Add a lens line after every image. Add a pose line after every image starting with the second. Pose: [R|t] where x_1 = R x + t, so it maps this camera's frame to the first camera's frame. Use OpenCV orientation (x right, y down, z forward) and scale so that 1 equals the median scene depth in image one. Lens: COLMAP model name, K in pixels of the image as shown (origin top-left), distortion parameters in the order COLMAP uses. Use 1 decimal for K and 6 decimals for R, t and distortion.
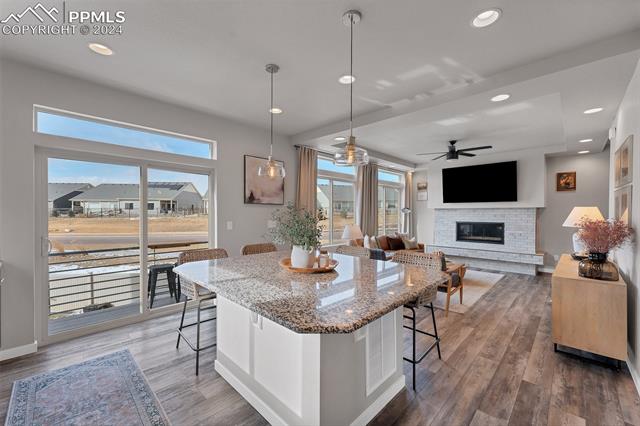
lens RADIAL K [[261.3, 0, 319.5], [0, 261.3, 215.3], [0, 0, 1]] dist [0.000263, 0.000087]
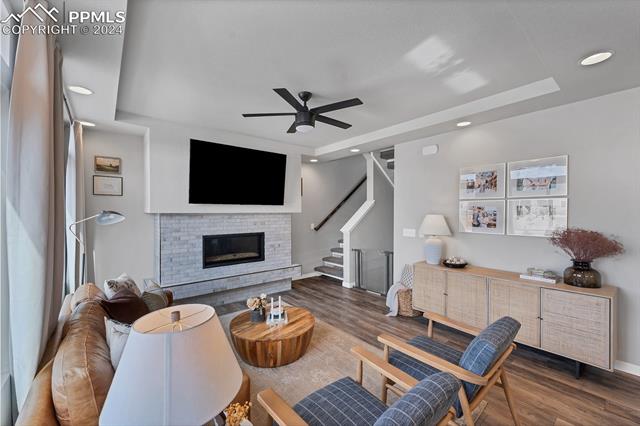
lens RADIAL K [[258.8, 0, 320.3], [0, 258.8, 215.2], [0, 0, 1]] dist [-0.000441, -0.000140]
pose [[0.108183, -0.010073, 0.994080, -0.028458], [0.015223, 0.999848, 0.008475, -0.025052], [-0.994014, 0.014216, 0.108320, 0.746476]]
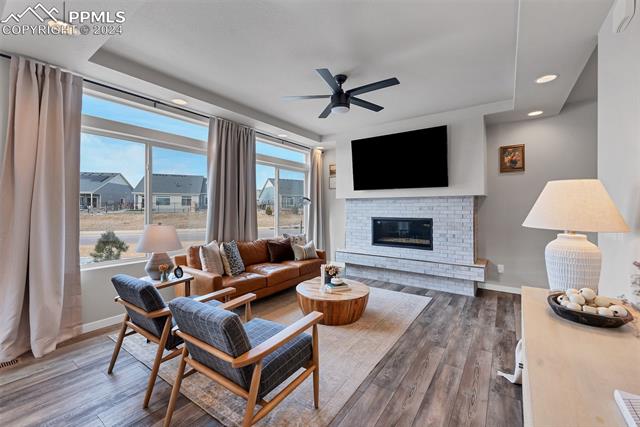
lens RADIAL K [[263.2, 0, 320.6], [0, 263.2, 207.4], [0, 0, 1]] dist [0.000616, -0.000308]
pose [[0.987851, 0.000837, 0.155403, 0.307087], [0.001518, 0.999886, -0.015029, 0.009304], [-0.155398, 0.015083, 0.987737, 0.360625]]
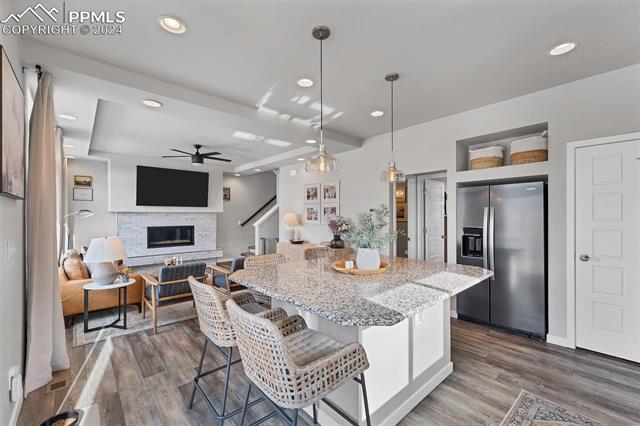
lens RADIAL K [[266.4, 0, 321.4], [0, 266.4, 215.1], [0, 0, 1]] dist [-0.001540, -0.000071]
pose [[0.058084, 0.001263, 0.998311, -0.392619], [0.015232, 0.999882, -0.002151, -0.005513], [-0.998196, 0.015331, 0.058058, 0.387150]]
